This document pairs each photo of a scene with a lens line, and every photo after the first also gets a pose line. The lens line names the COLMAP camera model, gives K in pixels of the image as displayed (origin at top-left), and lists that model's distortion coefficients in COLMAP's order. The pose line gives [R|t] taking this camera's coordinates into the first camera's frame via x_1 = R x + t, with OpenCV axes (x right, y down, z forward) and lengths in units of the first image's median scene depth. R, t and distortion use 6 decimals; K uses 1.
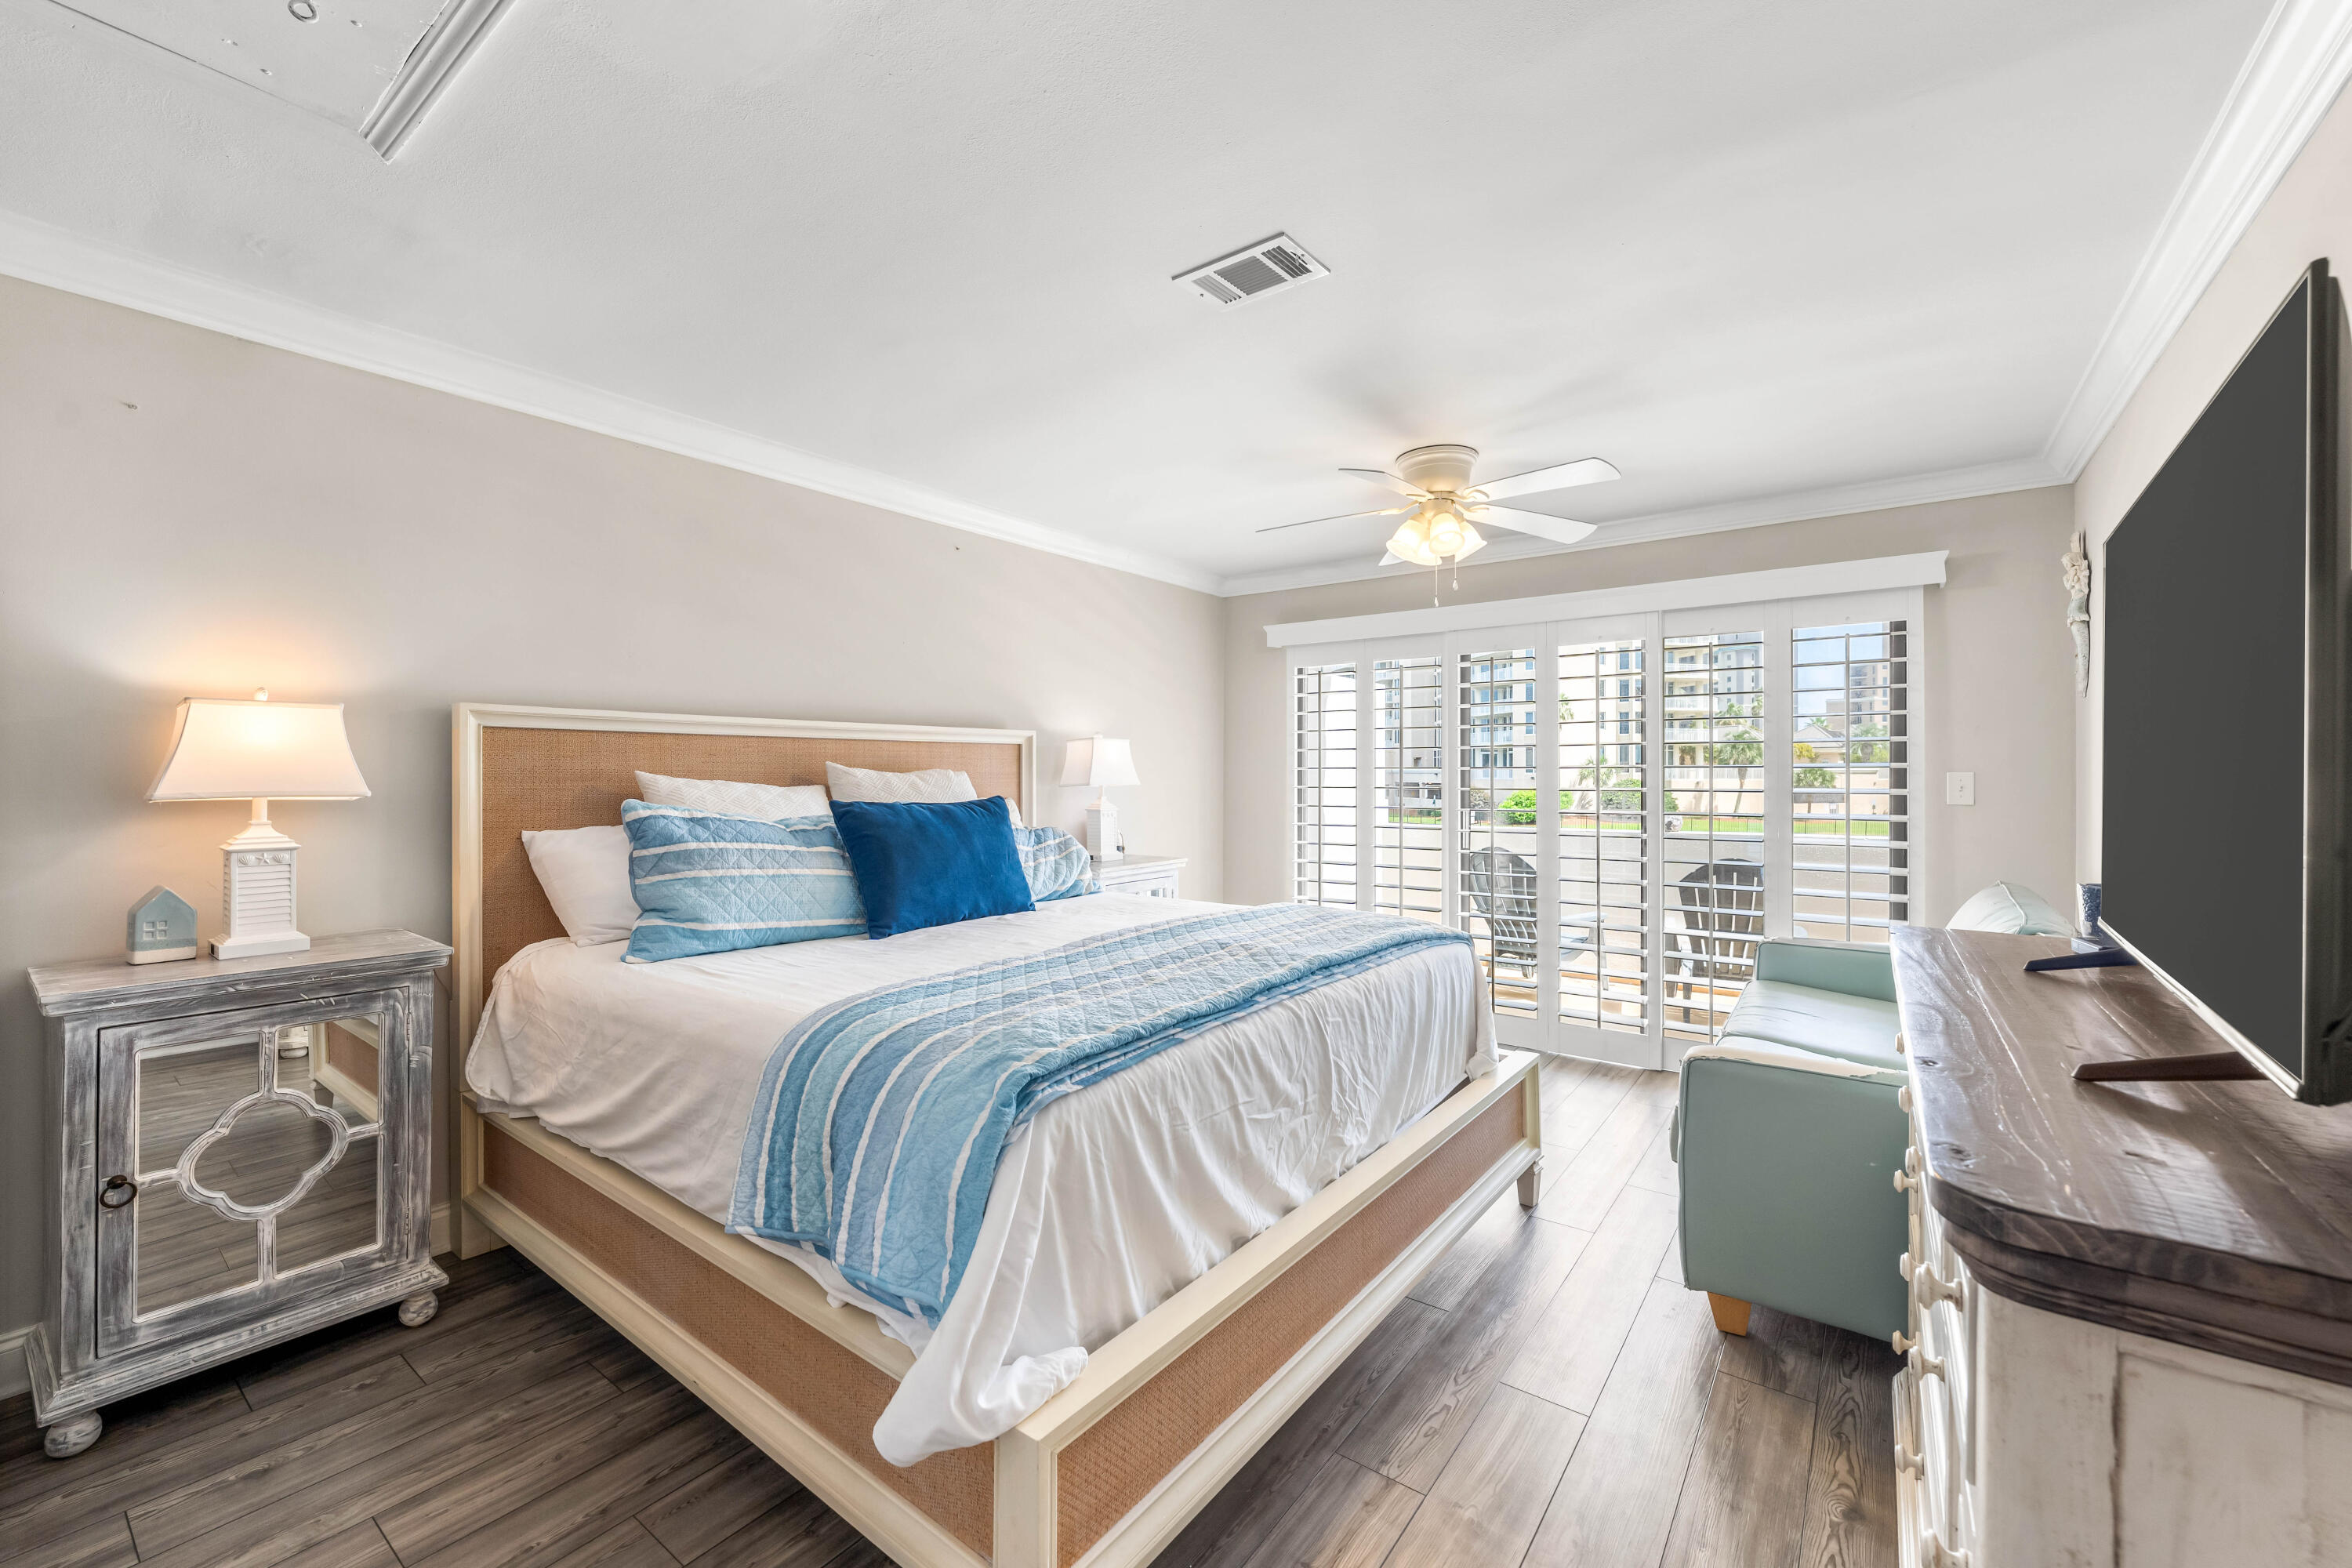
lens RADIAL K [[942.4, 0, 1176.0], [0, 942.4, 784.0], [0, 0, 1]] dist [-0.000353, -0.000029]
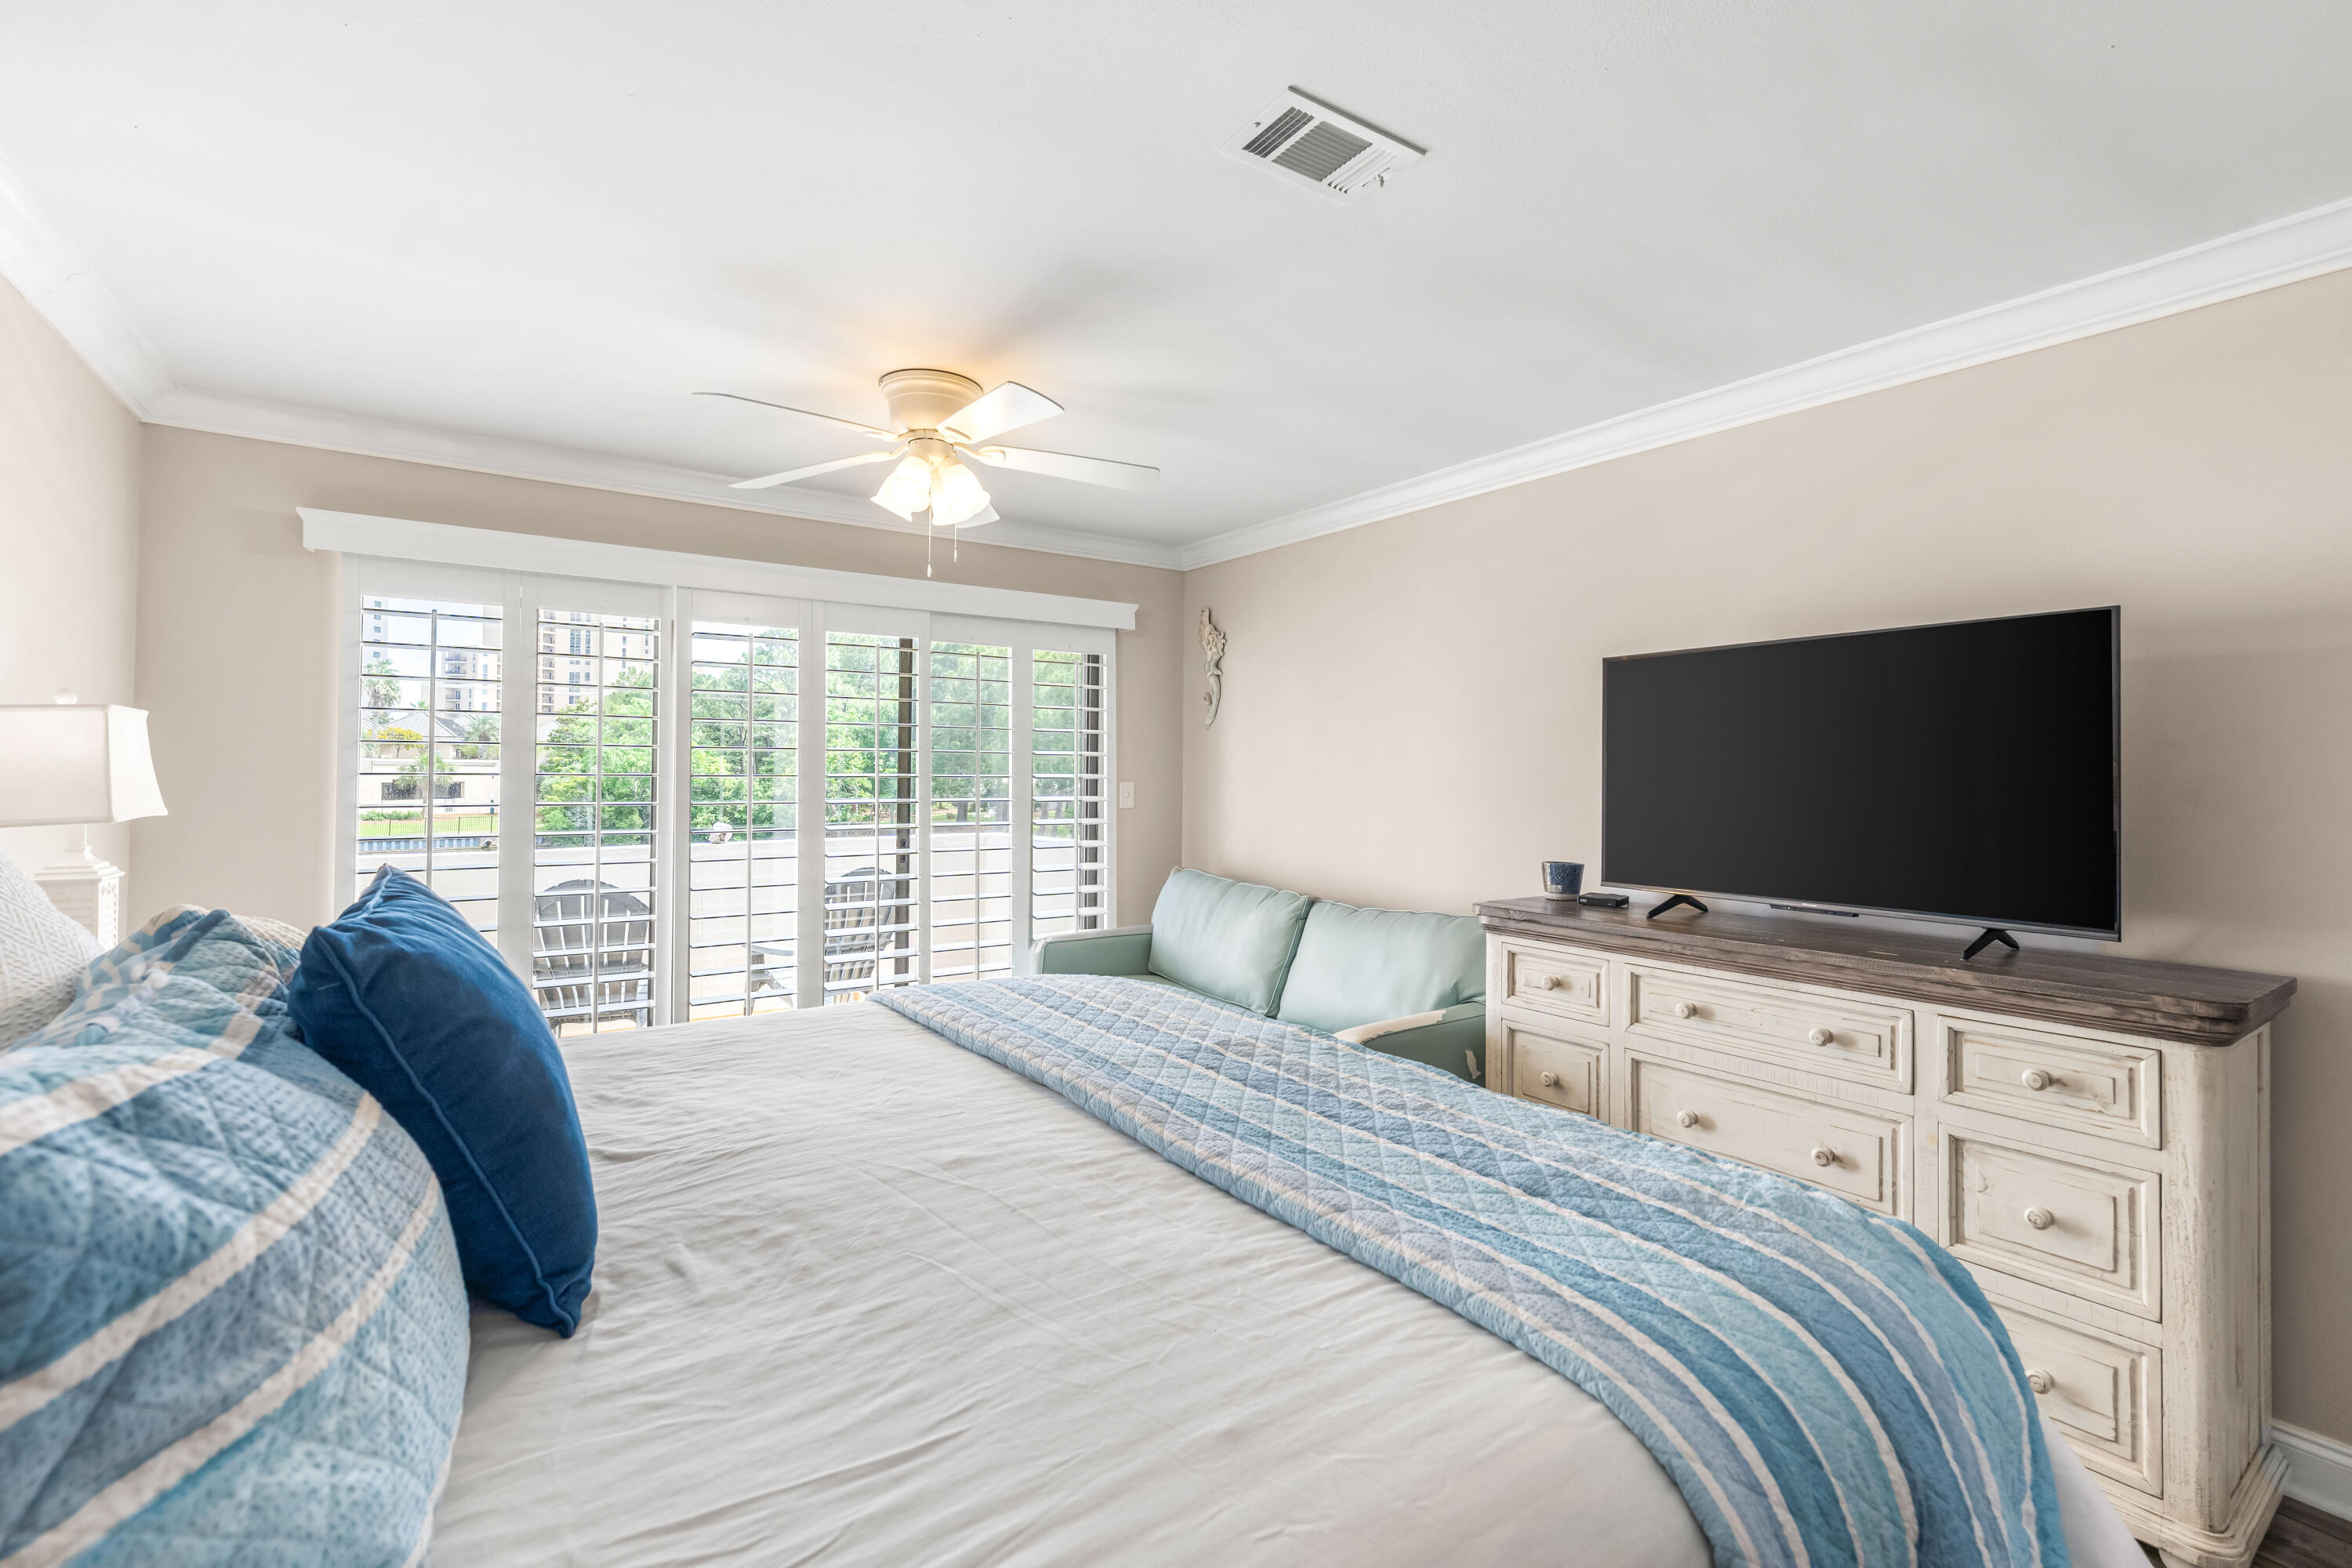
lens RADIAL K [[1024.6, 0, 1176.0], [0, 1024.6, 784.0], [0, 0, 1]] dist [0.002574, 0.000311]
pose [[0.316267, -0.008682, 0.948630, -0.427453], [0.004250, 0.999961, 0.007735, -0.019525], [-0.948661, 0.001585, 0.316292, 0.491762]]
